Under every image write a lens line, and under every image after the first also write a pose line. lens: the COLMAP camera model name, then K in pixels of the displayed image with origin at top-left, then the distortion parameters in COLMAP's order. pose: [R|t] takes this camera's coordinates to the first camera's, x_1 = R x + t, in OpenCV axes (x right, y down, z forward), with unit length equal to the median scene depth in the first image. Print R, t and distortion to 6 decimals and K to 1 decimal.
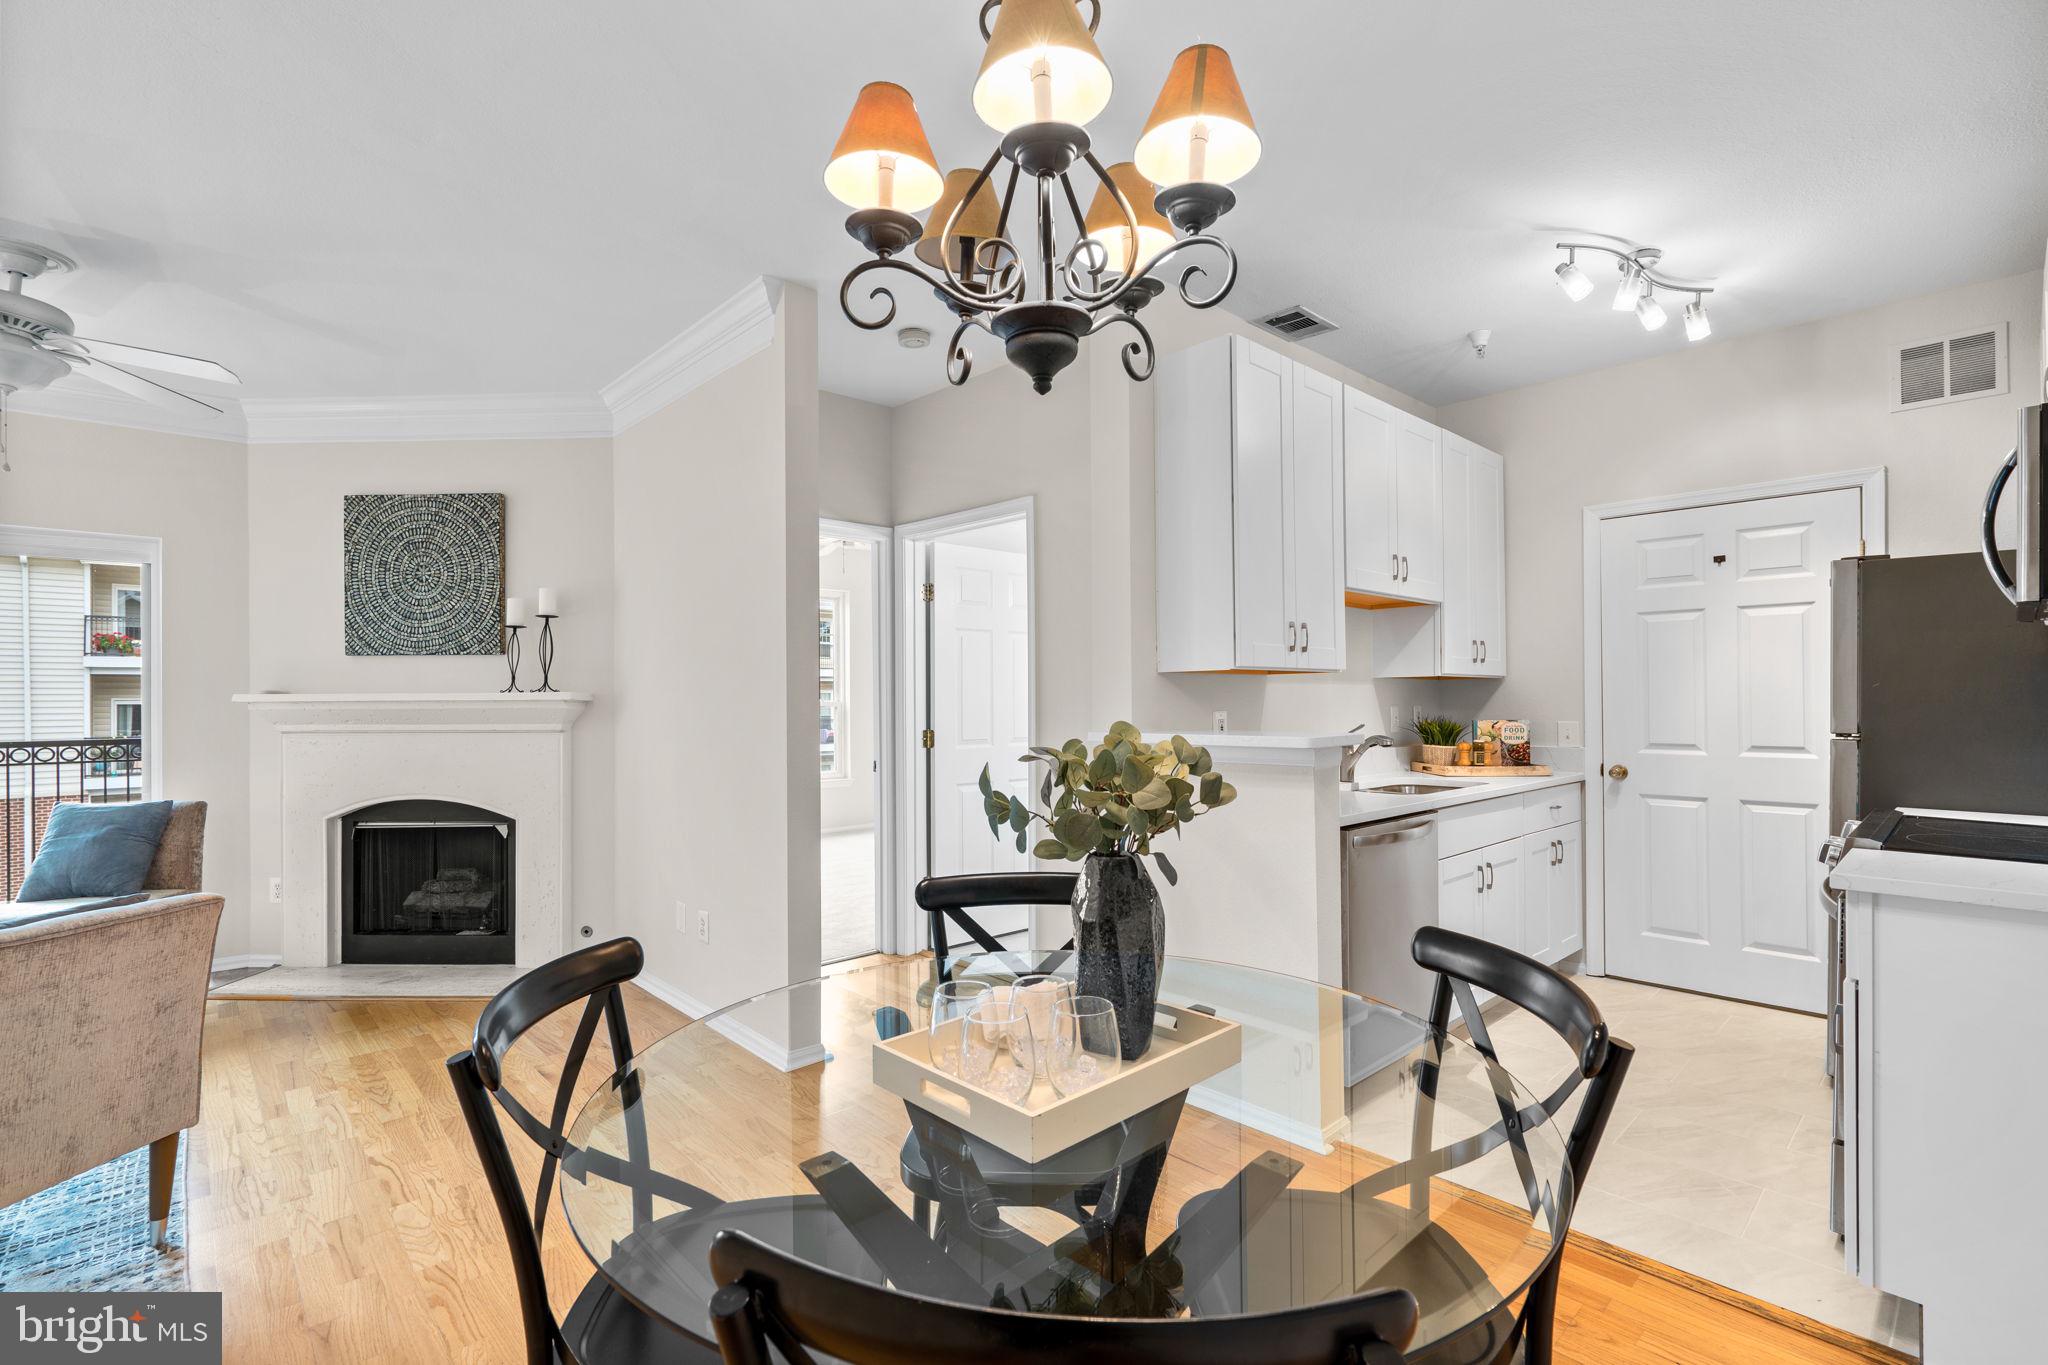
lens RADIAL K [[925.0, 0, 1021.9], [0, 925.0, 692.0], [0, 0, 1]] dist [-0.000390, -0.000107]
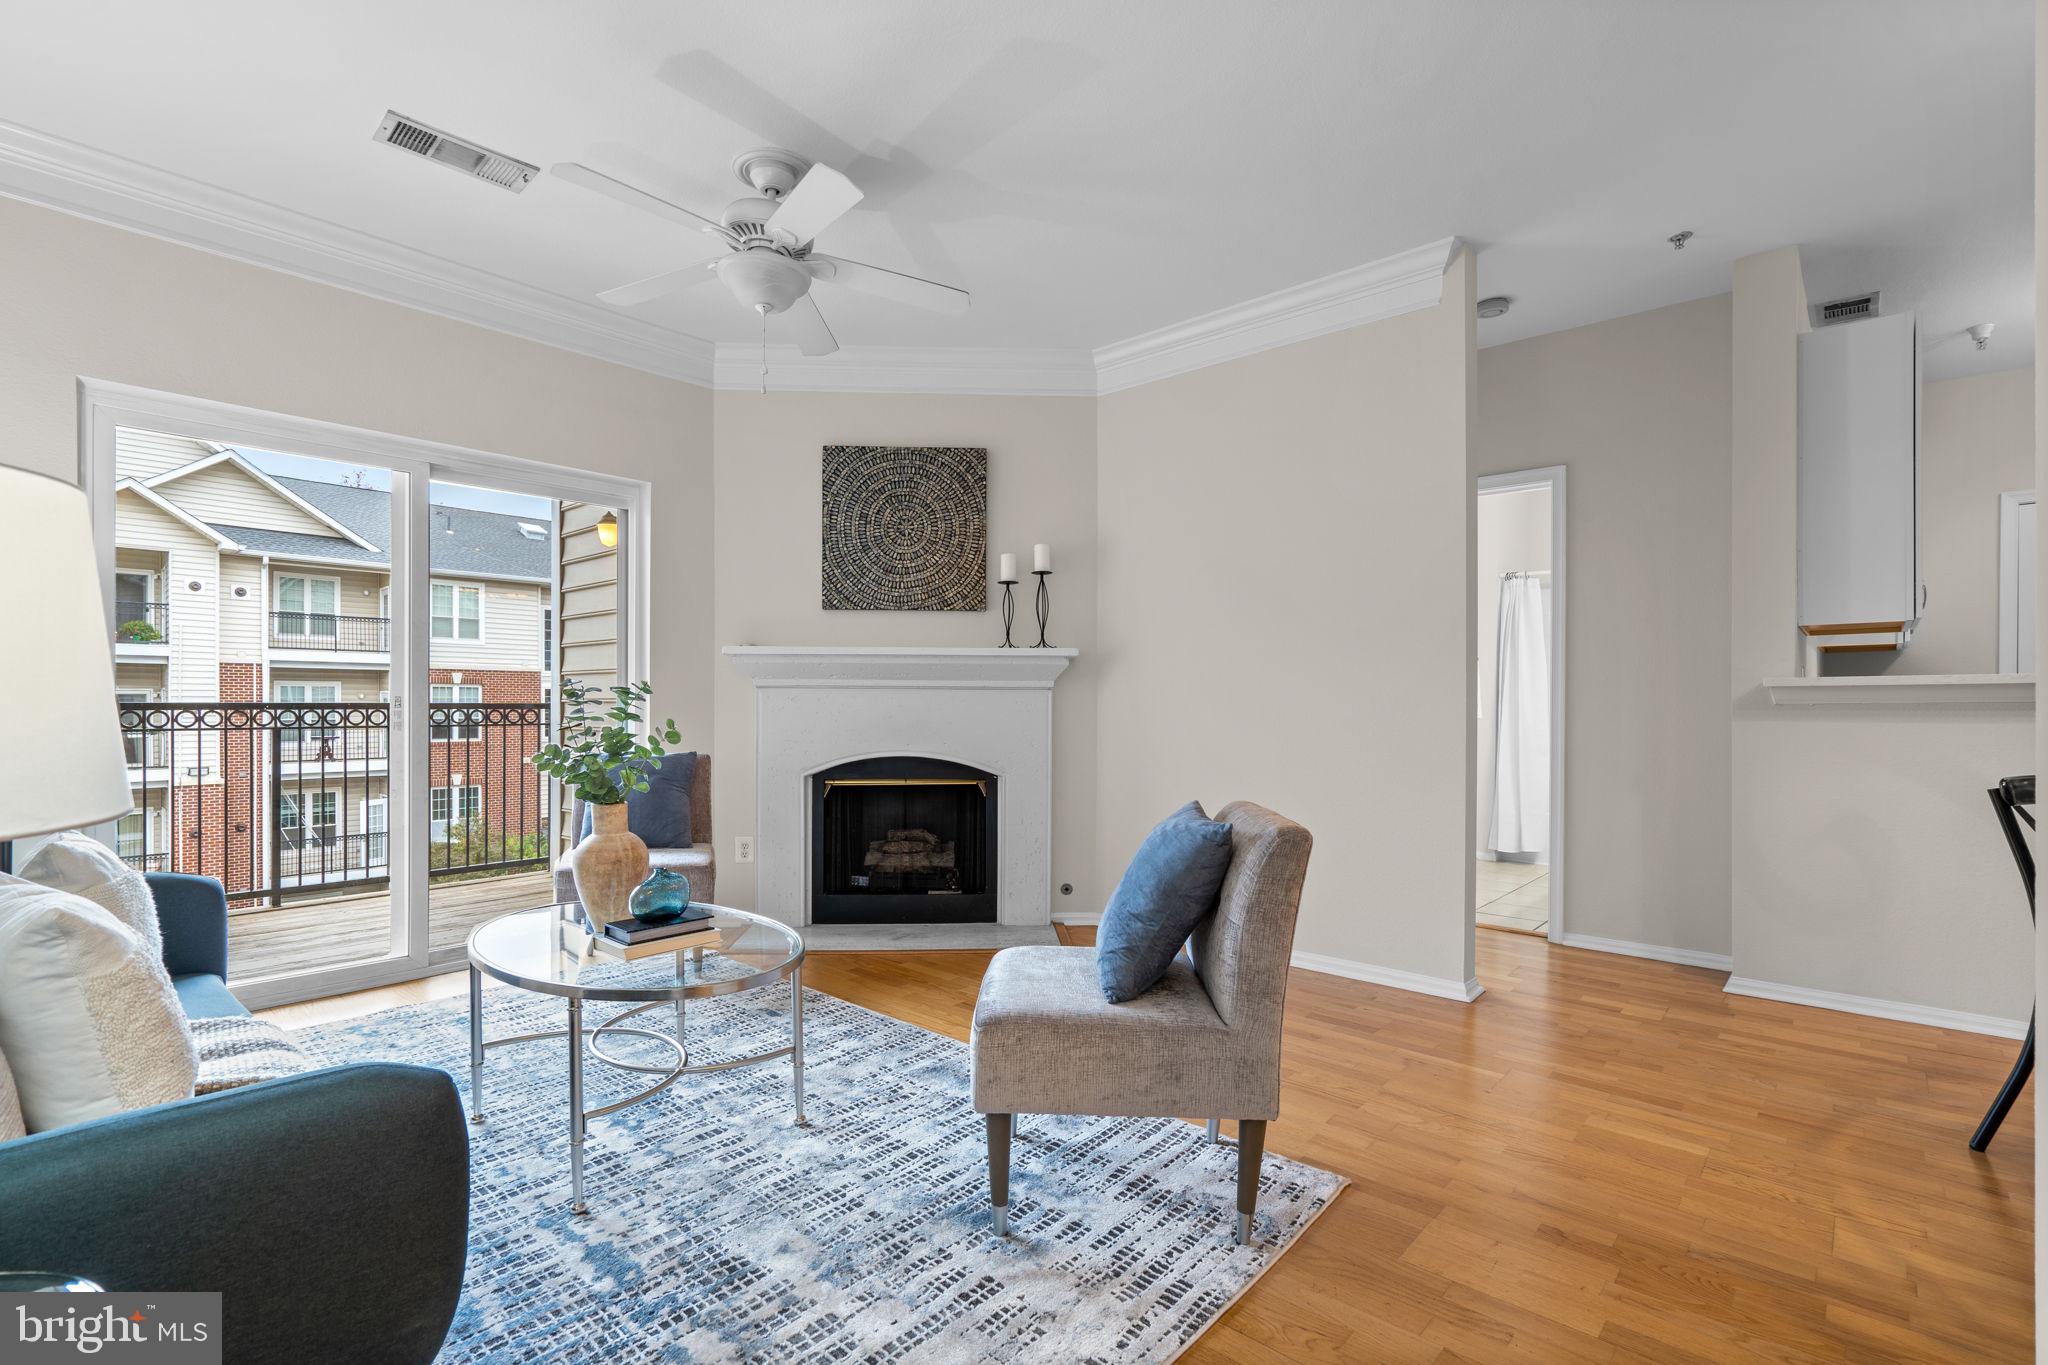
lens RADIAL K [[924.3, 0, 1023.1], [0, 924.3, 688.6], [0, 0, 1]] dist [-0.012639, 0.007182]
pose [[0.997002, 0.011436, 0.076532, -0.632164], [-0.012391, 0.999851, 0.012012, 0.031675], [-0.076383, -0.012925, 0.996995, 0.009491]]
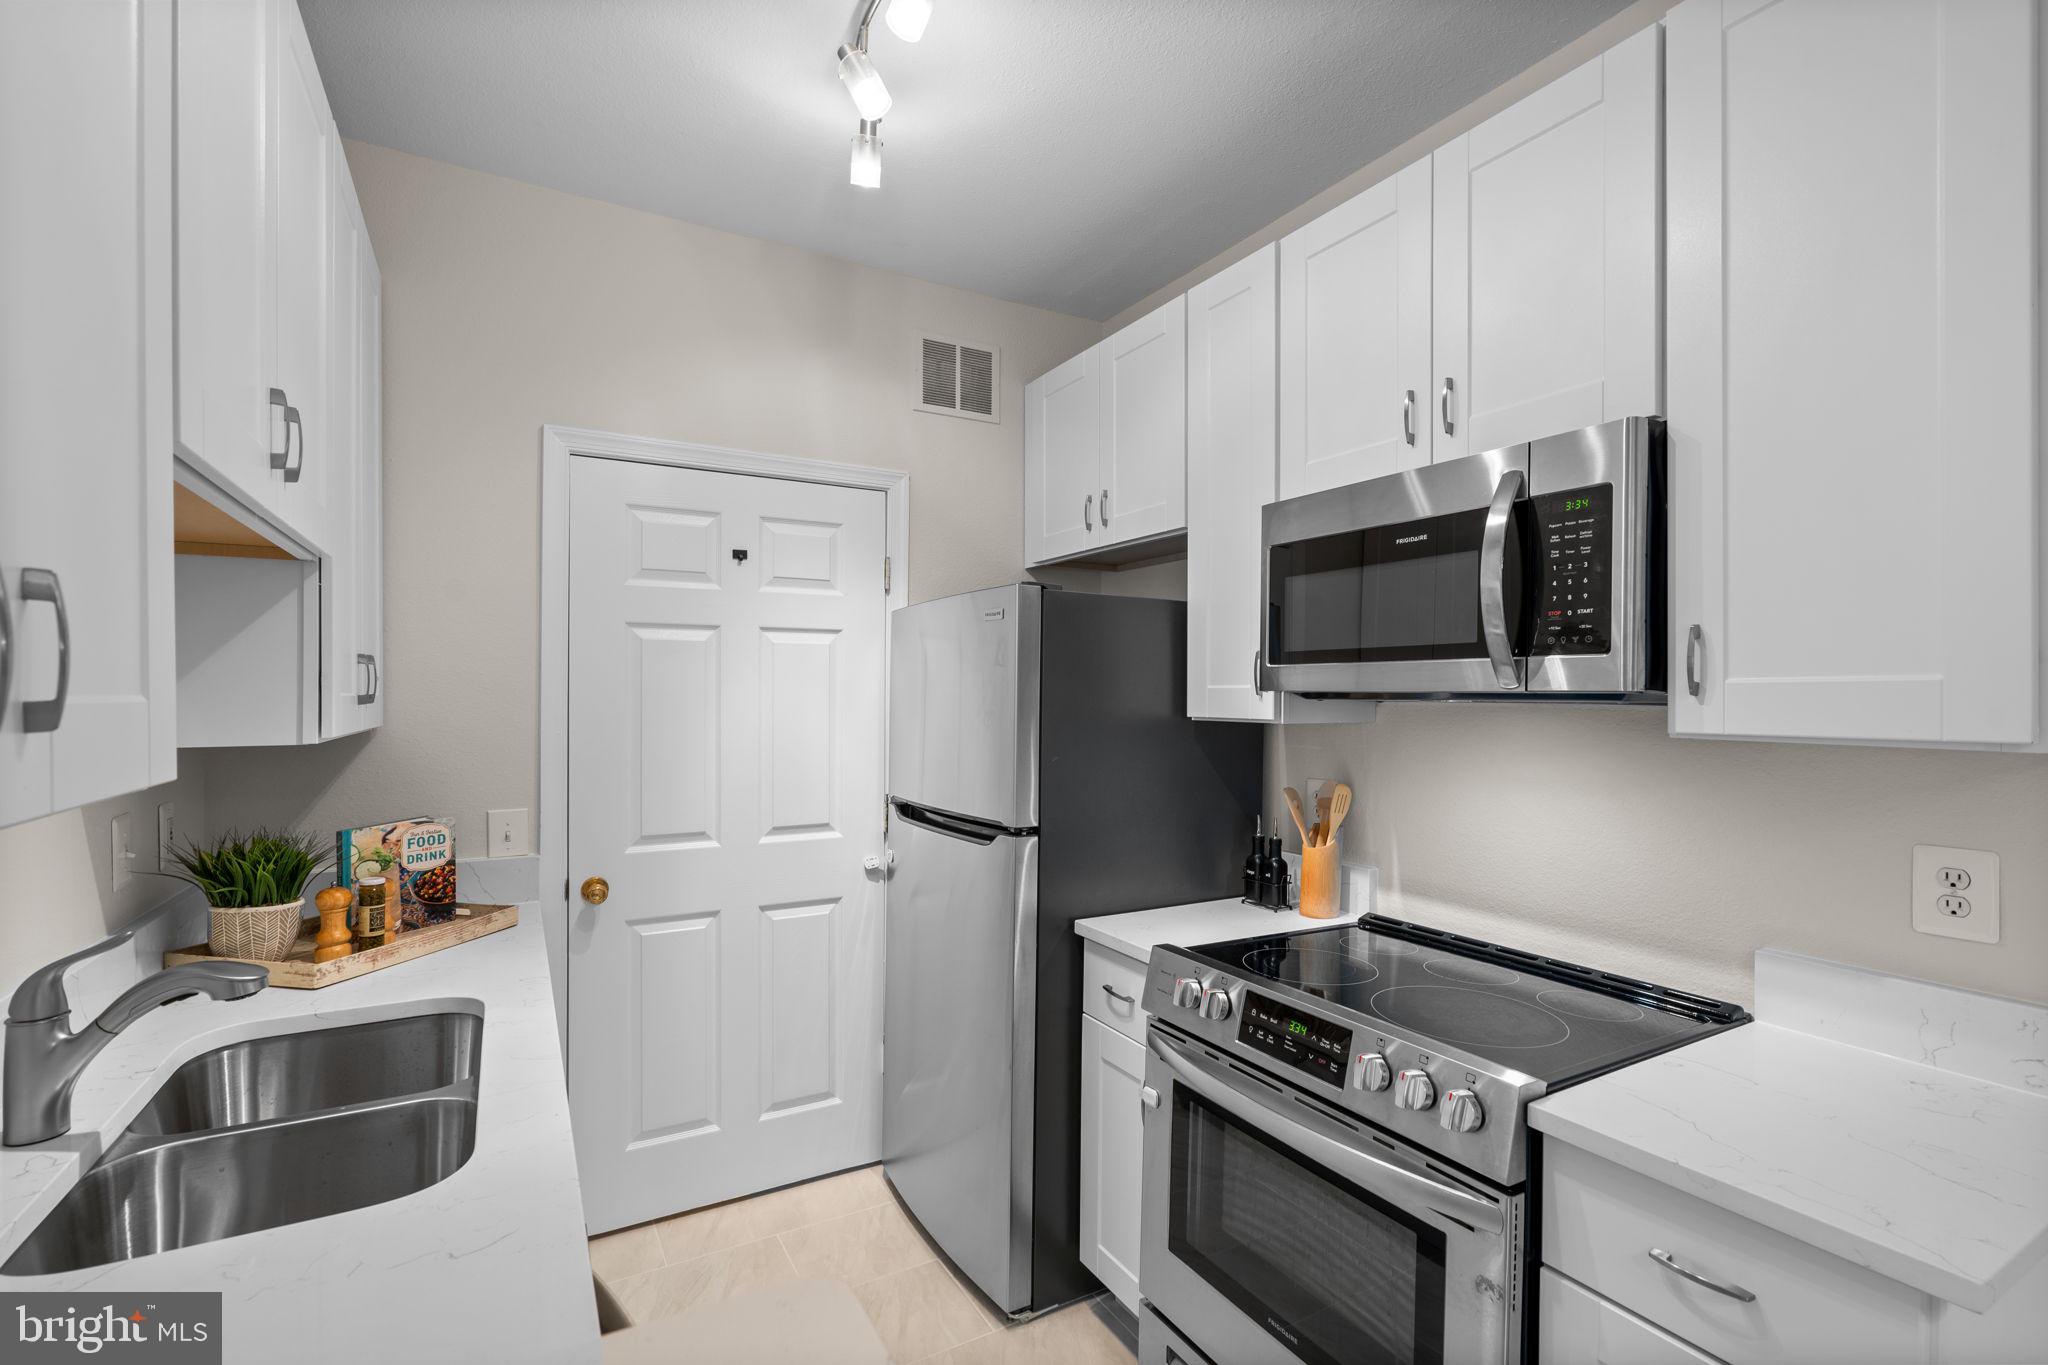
lens RADIAL K [[921.1, 0, 1024.9], [0, 921.1, 692.9], [0, 0, 1]] dist [-0.010859, 0.000367]
pose [[0.230663, 0.005437, 0.973019, 0.139136], [-0.013810, 0.999902, -0.002314, -0.041408], [-0.972936, -0.012903, 0.230715, 0.601126]]
